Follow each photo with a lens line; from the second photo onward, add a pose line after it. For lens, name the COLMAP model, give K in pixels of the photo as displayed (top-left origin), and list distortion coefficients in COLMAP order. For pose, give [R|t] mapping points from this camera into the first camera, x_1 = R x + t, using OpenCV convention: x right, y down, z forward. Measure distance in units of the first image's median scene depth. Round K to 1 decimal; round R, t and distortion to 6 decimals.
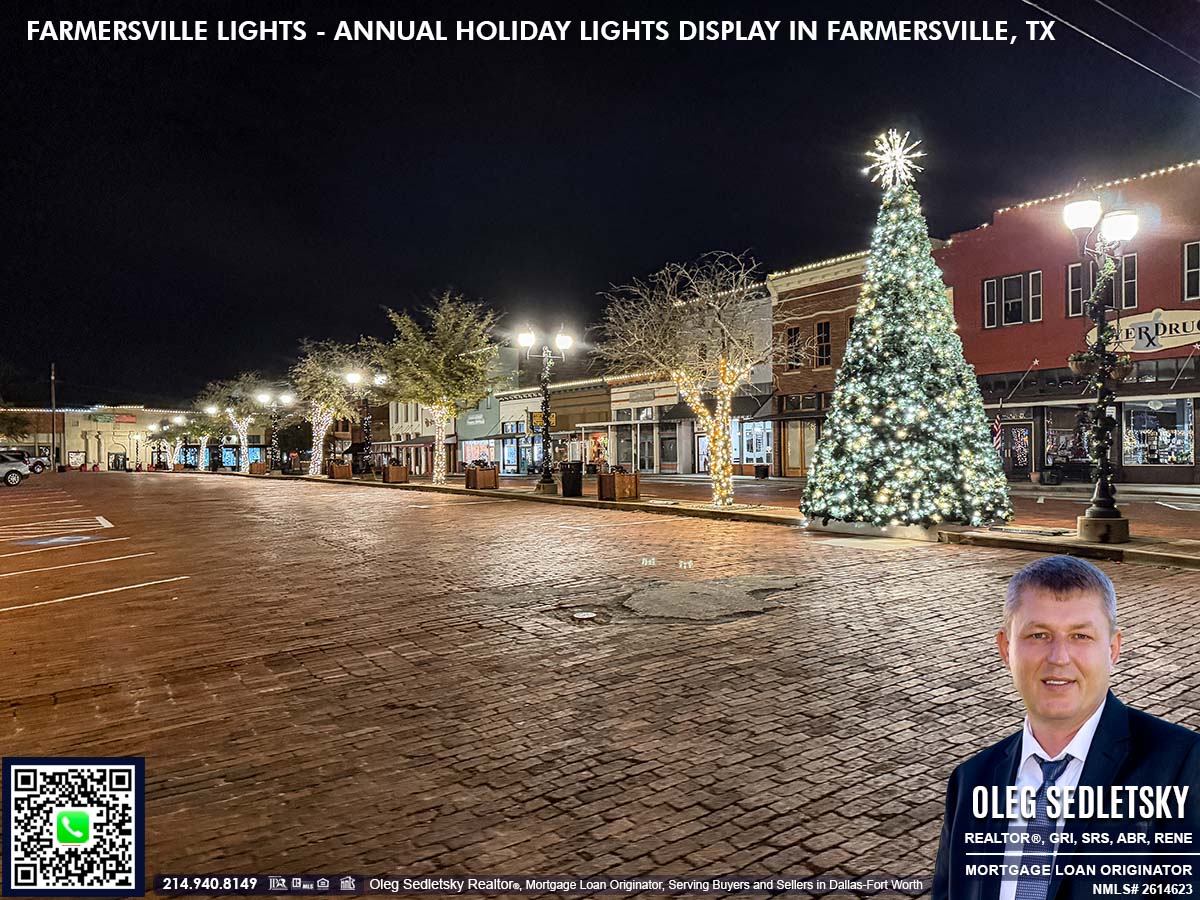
lens RADIAL K [[845.1, 0, 623.6], [0, 845.1, 457.2], [0, 0, 1]] dist [0.084666, -0.148717]
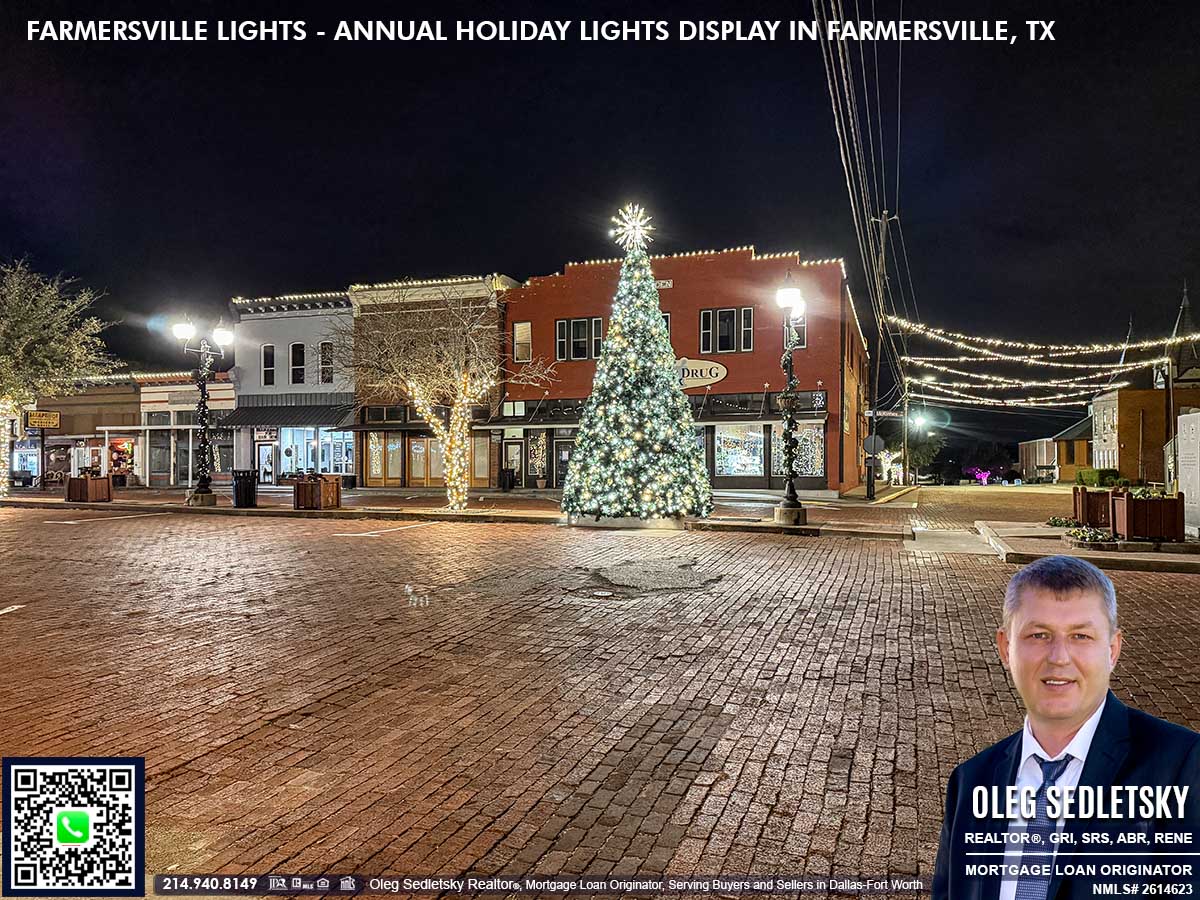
lens RADIAL K [[849.1, 0, 600.0], [0, 849.1, 450.0], [0, 0, 1]] dist [0.161654, -0.219034]
pose [[0.799746, 0.019050, 0.600036, -0.493849], [-0.004620, 0.999662, -0.025580, 0.010086], [-0.600320, 0.017685, 0.799564, 0.028432]]
